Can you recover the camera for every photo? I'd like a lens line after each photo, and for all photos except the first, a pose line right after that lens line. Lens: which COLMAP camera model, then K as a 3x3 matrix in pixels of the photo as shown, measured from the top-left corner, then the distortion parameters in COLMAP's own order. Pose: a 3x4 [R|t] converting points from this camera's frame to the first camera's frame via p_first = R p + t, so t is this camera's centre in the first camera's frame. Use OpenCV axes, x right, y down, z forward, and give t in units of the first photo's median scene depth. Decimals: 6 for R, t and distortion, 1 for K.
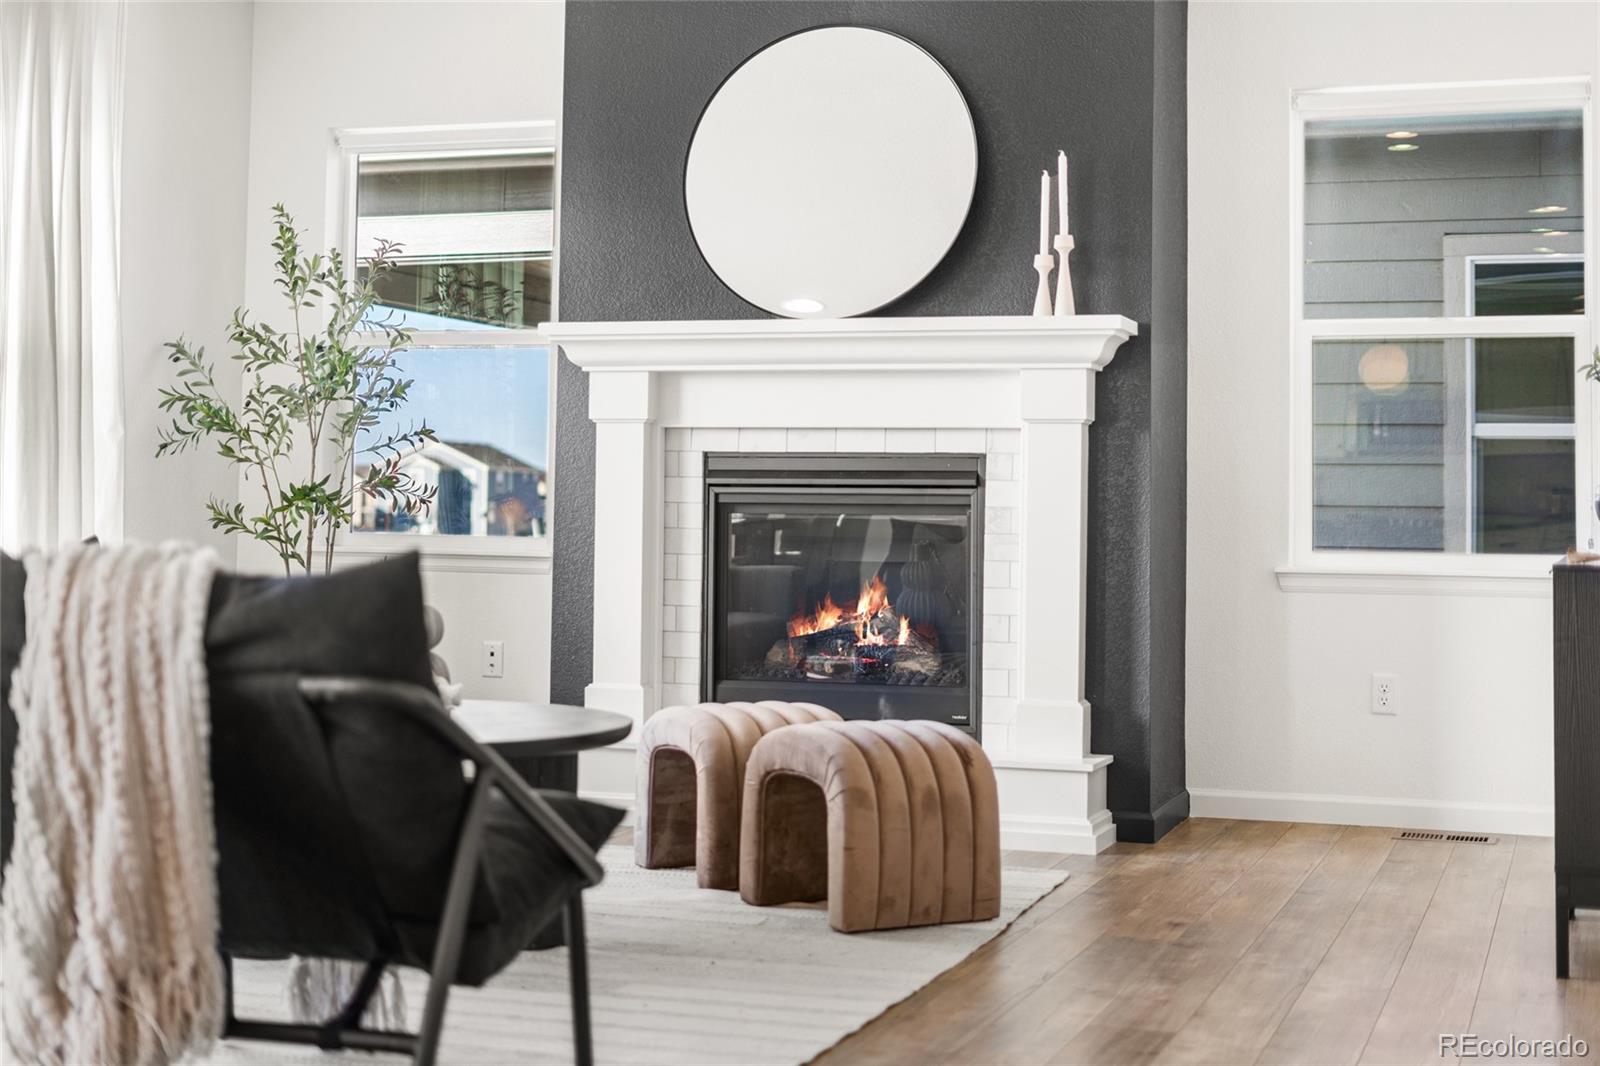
lens RADIAL K [[2379.1, 0, 796.0], [0, 2379.1, 429.8], [0, 0, 1]] dist [-0.031518, 0.000000]
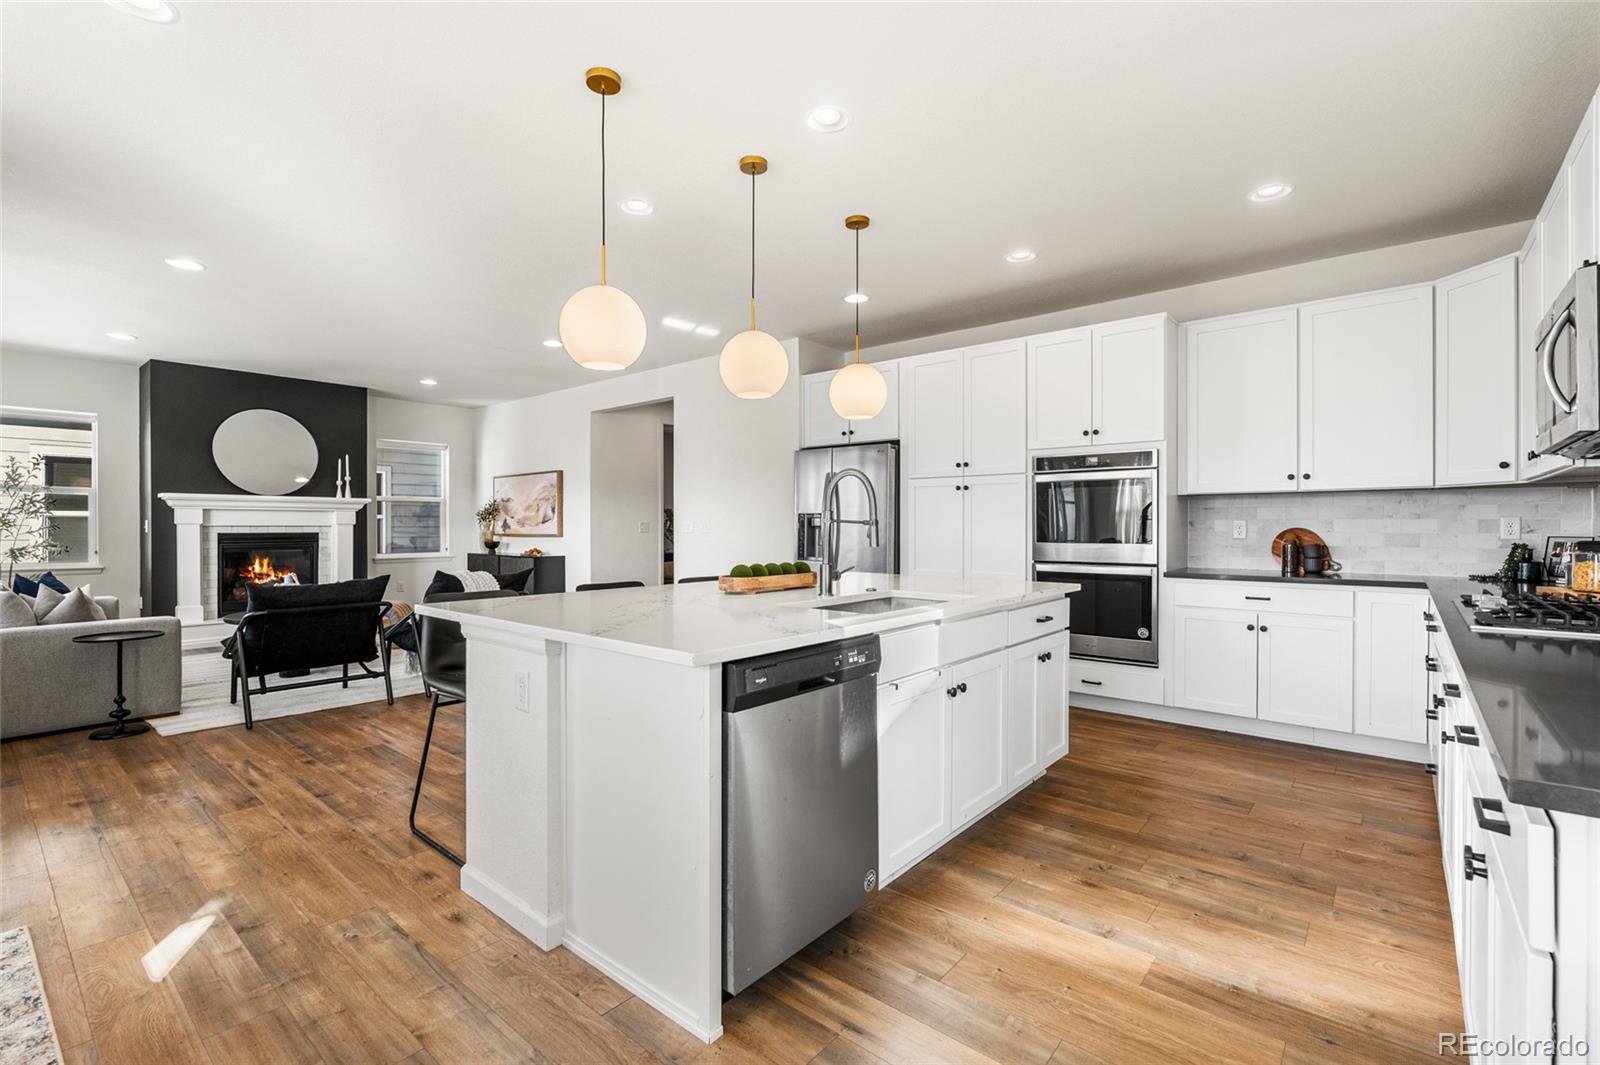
lens RADIAL K [[715.5, 0, 799.8], [0, 715.5, 526.1], [0, 0, 1]] dist [-0.004332, 0.000270]
pose [[0.361509, -0.015867, 0.932234, -0.707481], [-0.028501, 0.999200, 0.028059, -0.054372], [-0.931933, -0.036713, 0.360767, -0.115622]]
